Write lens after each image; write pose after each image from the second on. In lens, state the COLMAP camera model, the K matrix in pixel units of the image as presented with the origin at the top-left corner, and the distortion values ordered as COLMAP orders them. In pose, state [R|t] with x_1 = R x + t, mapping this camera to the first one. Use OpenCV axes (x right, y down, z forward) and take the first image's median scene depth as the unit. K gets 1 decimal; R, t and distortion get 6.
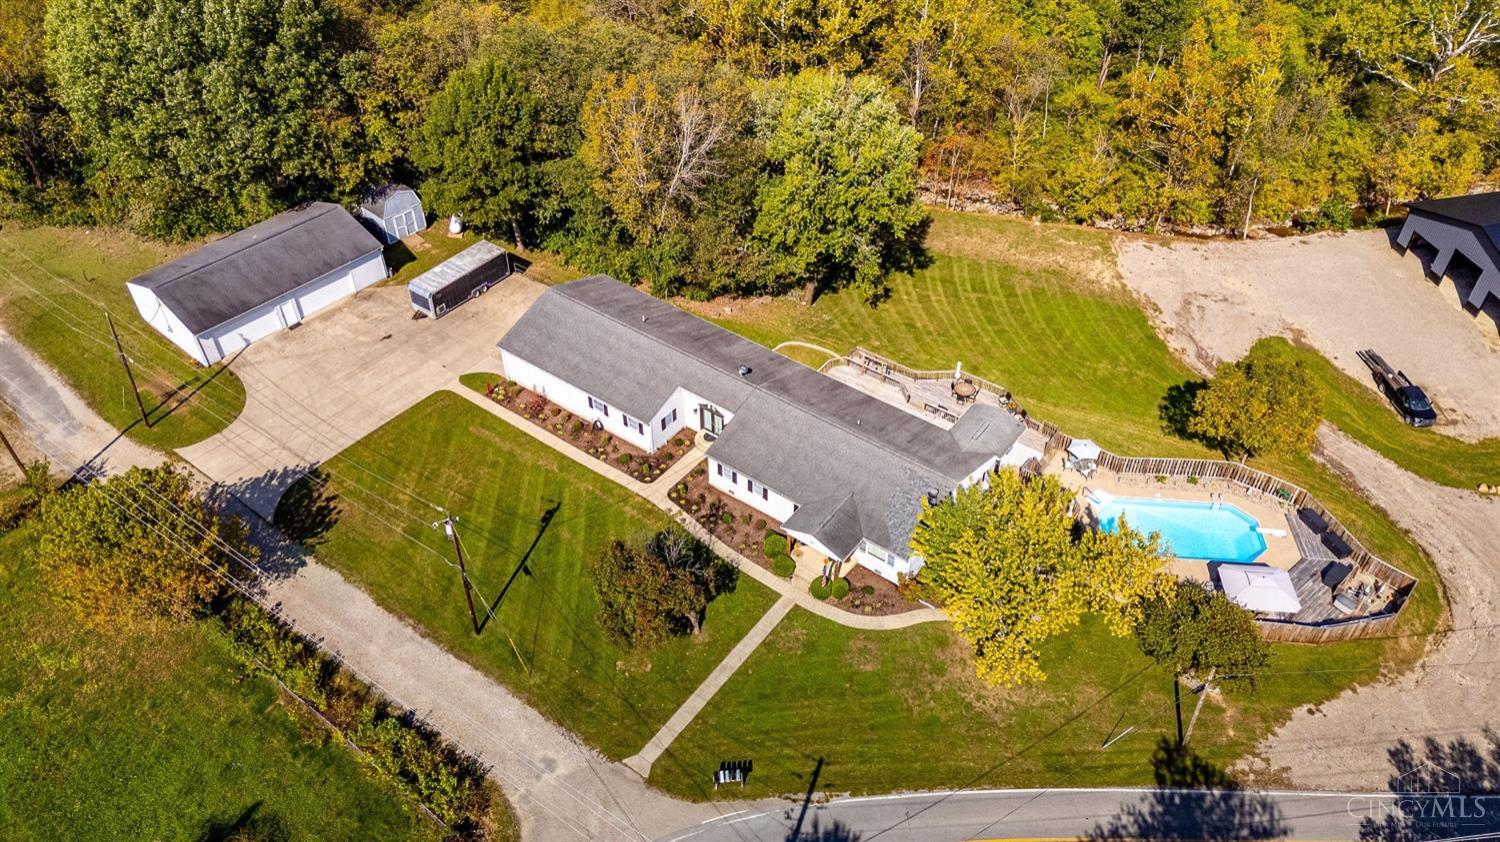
lens RADIAL K [[1095.5, 0, 752.4], [0, 1095.5, 414.4], [0, 0, 1]] dist [0.071011, -0.051702]
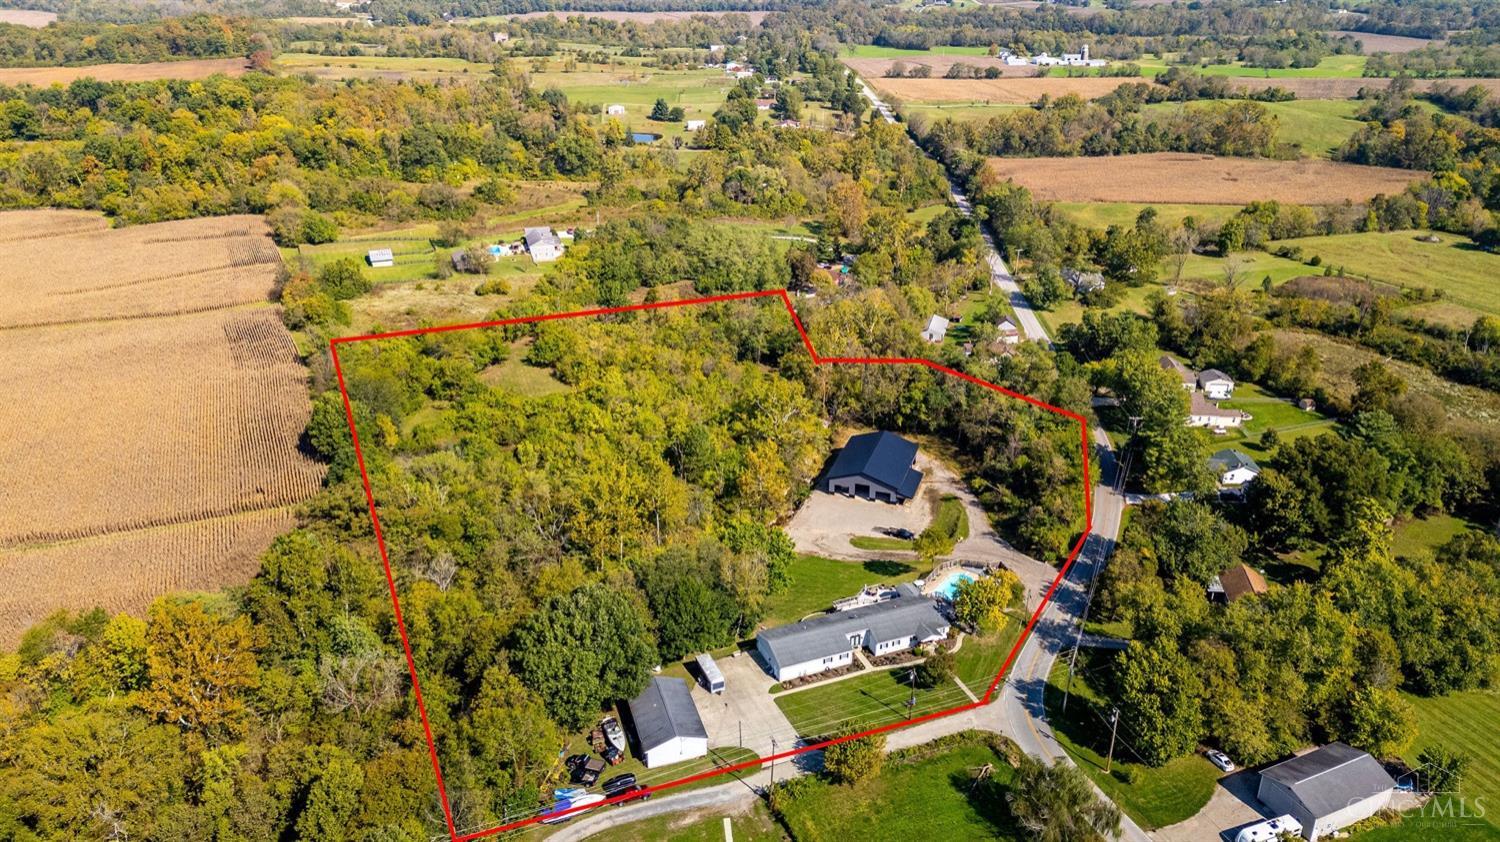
lens RADIAL K [[1095.5, 0, 750.3], [0, 1095.5, 419.0], [0, 0, 1]] dist [0.071011, -0.051702]
pose [[0.523127, -0.355364, 0.774632, -1.954459], [0.568854, 0.822410, -0.006878, -0.537313], [-0.634621, 0.444251, 0.632375, -0.732092]]
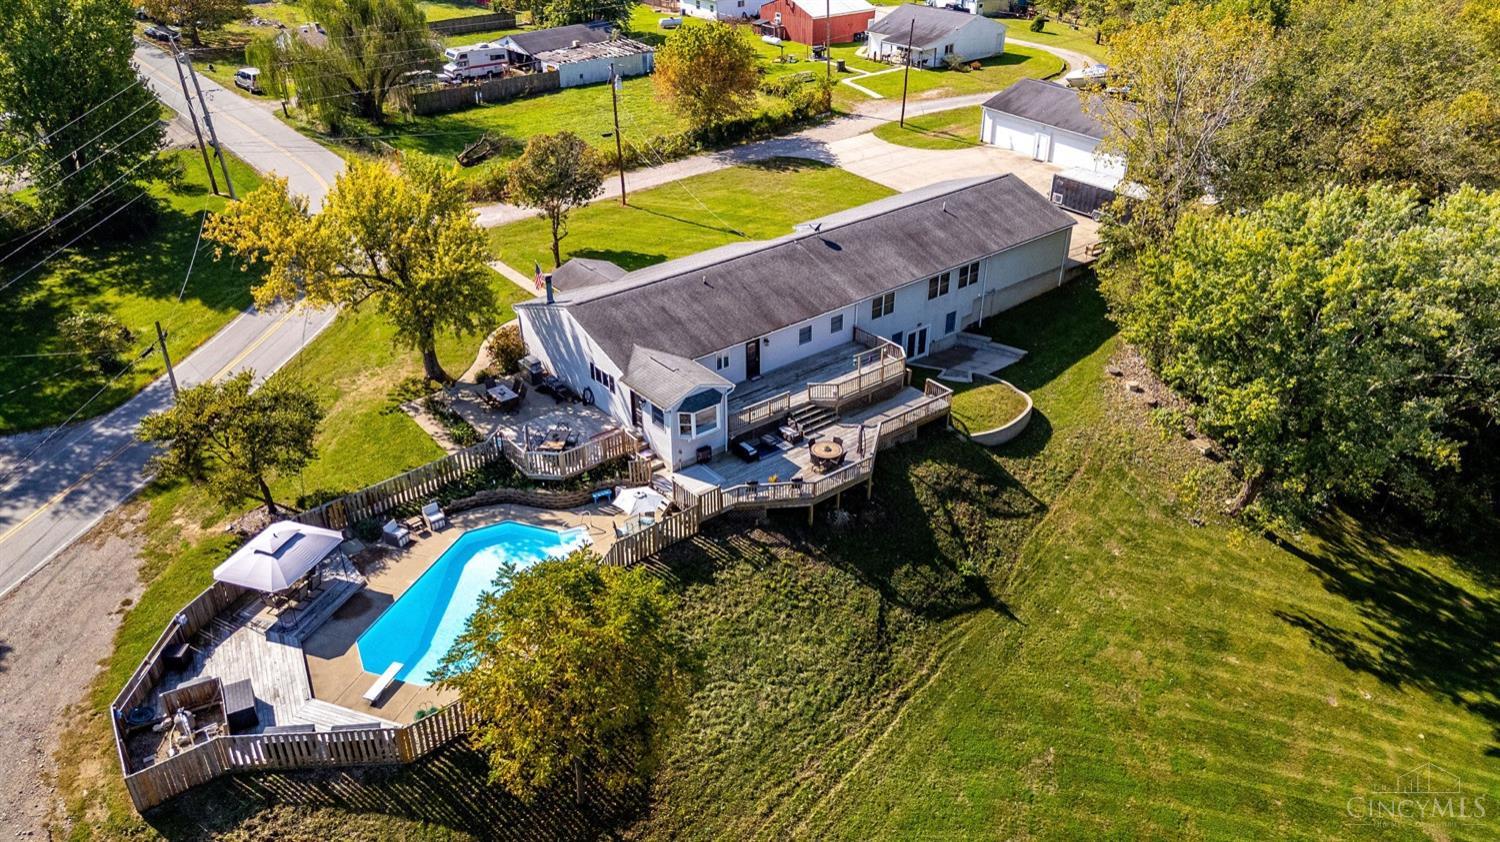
lens RADIAL K [[1095.5, 0, 747.3], [0, 1095.5, 424.8], [0, 0, 1]] dist [0.071011, -0.051702]
pose [[-0.253202, 0.479247, -0.840364, 0.749211], [-0.635366, 0.572677, 0.518026, -0.338294], [0.729519, 0.665104, 0.159494, 0.867299]]
